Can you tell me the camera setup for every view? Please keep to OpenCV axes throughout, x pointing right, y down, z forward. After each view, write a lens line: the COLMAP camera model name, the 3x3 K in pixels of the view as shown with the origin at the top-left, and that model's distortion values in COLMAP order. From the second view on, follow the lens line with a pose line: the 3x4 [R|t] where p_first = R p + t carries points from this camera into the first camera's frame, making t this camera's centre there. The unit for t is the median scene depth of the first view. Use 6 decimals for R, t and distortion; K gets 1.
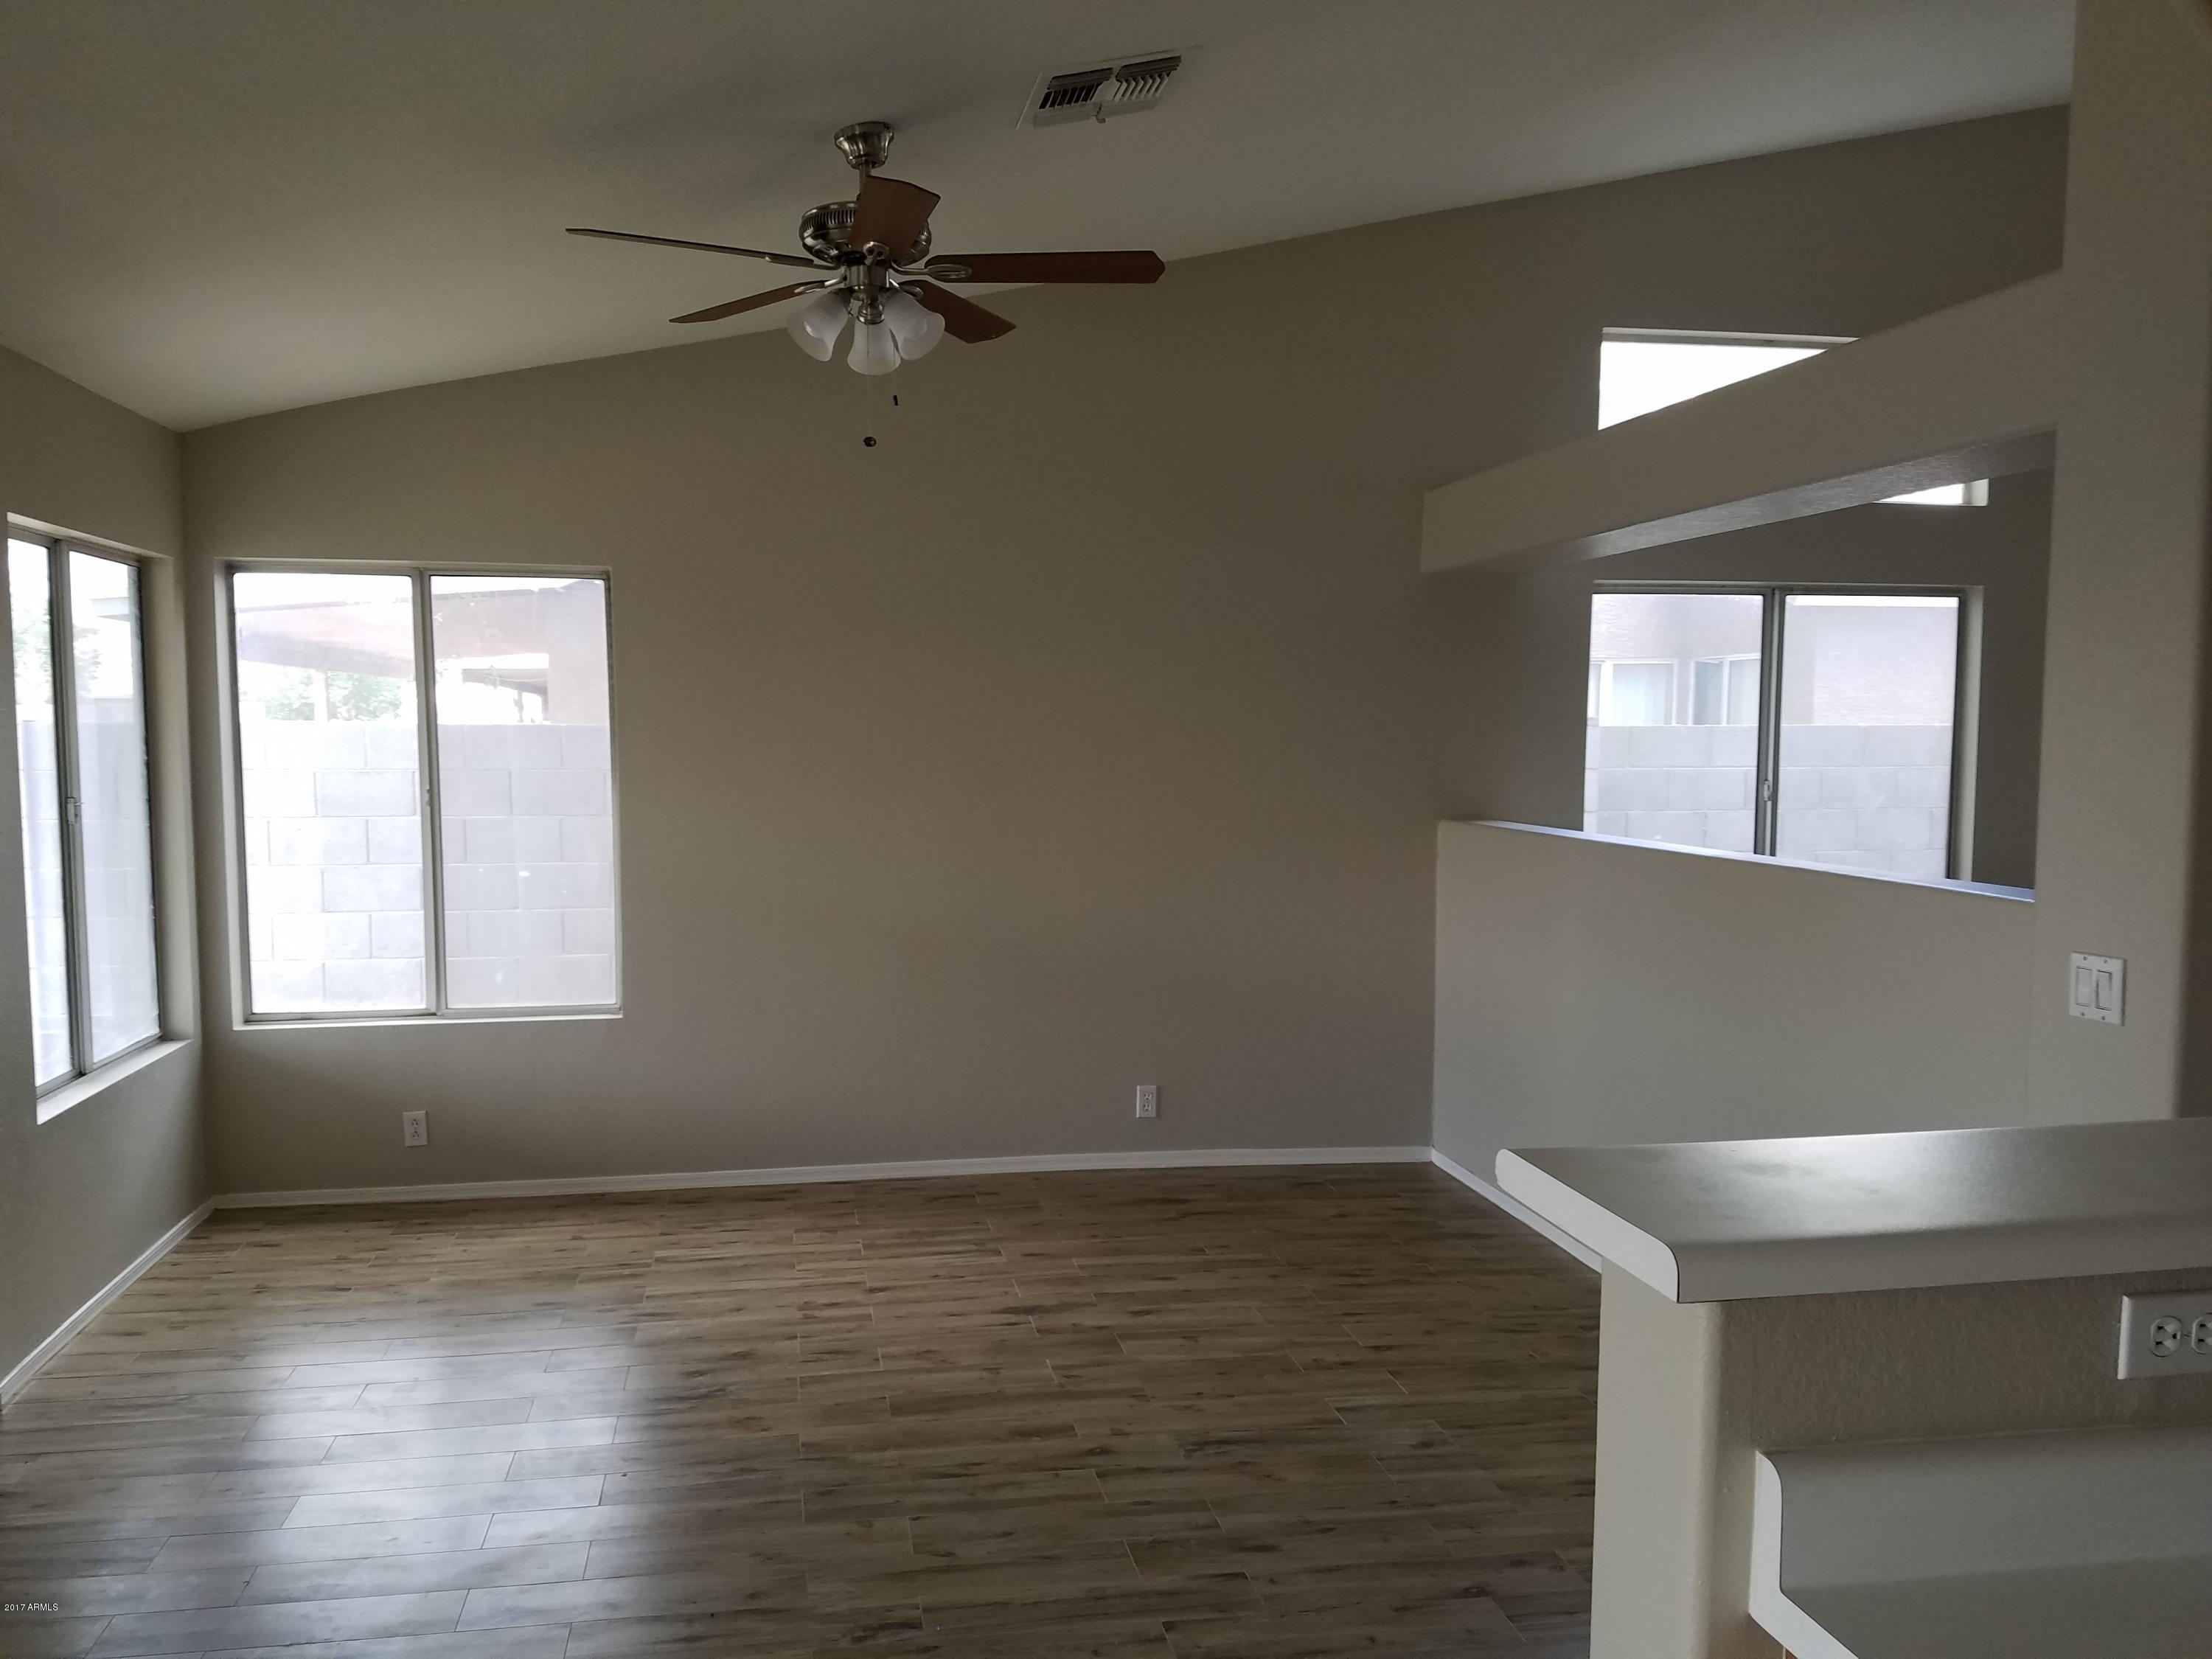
lens RADIAL K [[1688.4, 0, 1102.4], [0, 1688.4, 866.6], [0, 0, 1]] dist [0.092999, -0.107830]
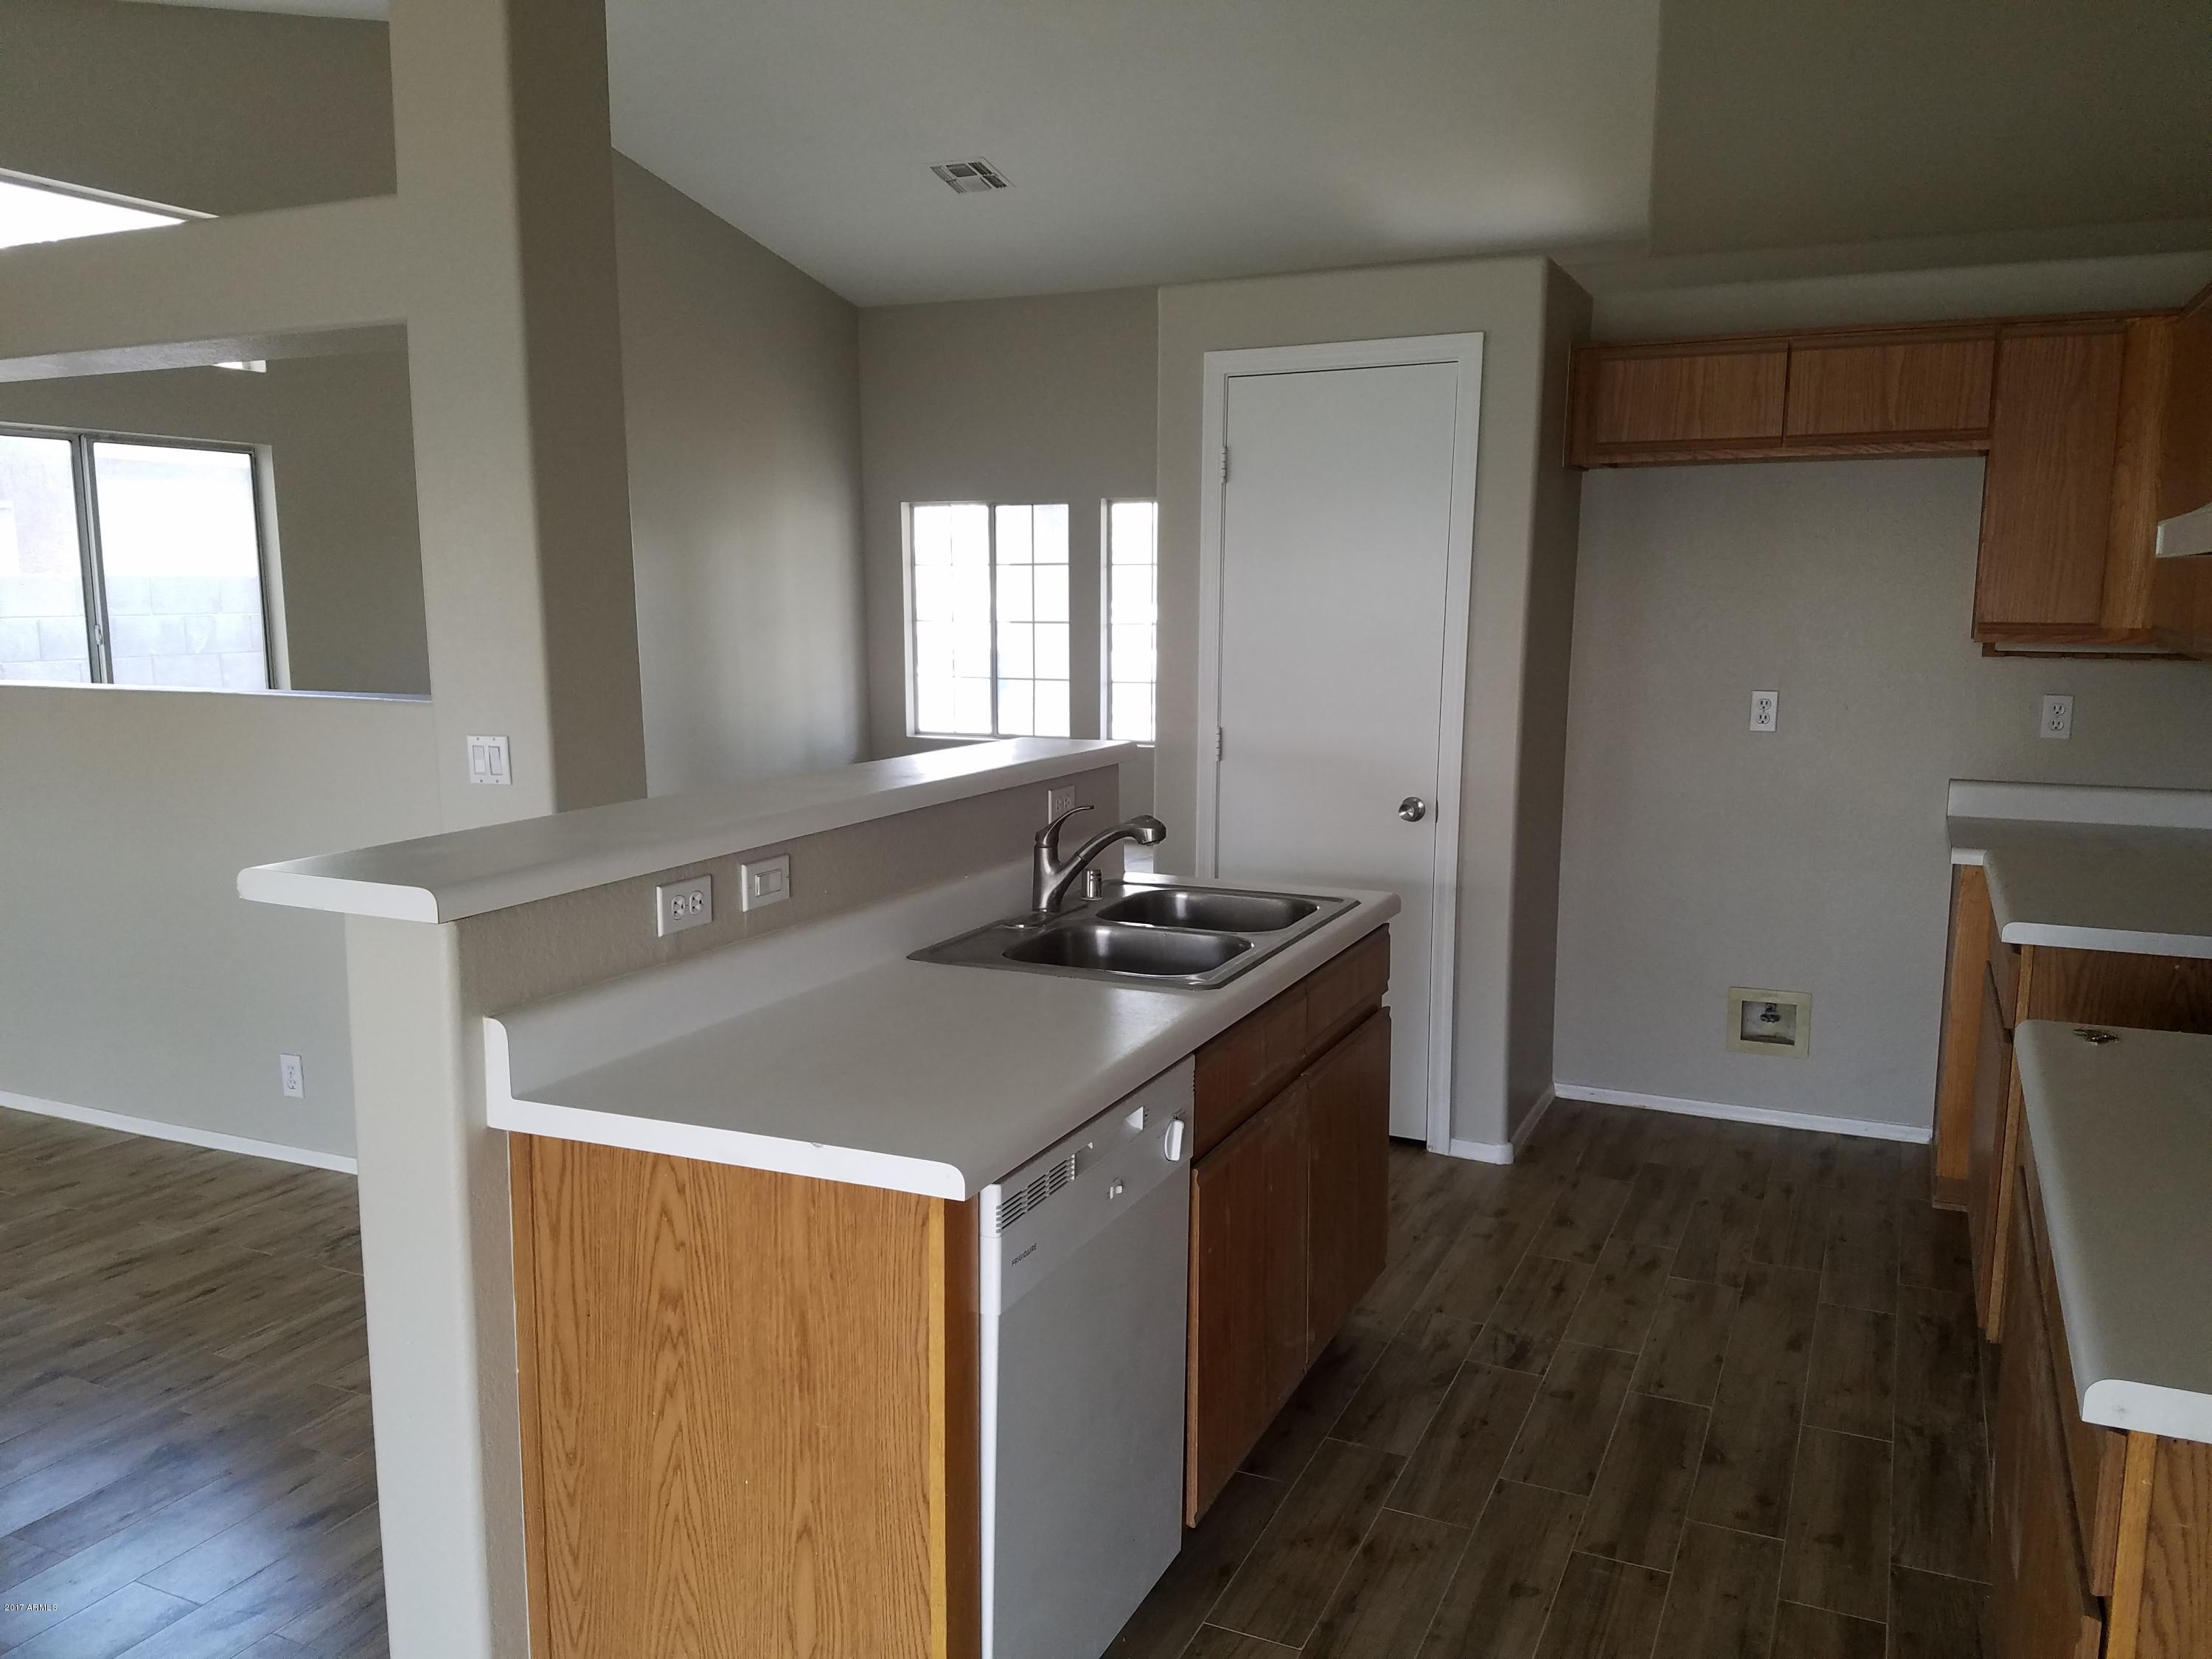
lens RADIAL K [[1720.6, 0, 1096.1], [0, 1720.6, 876.5], [0, 0, 1]] dist [0.243621, -0.425934]
pose [[0.558791, -0.131089, 0.818882, -0.275998], [0.071847, 0.991368, 0.109674, 0.041691], [-0.826191, -0.002450, 0.563385, -0.152745]]
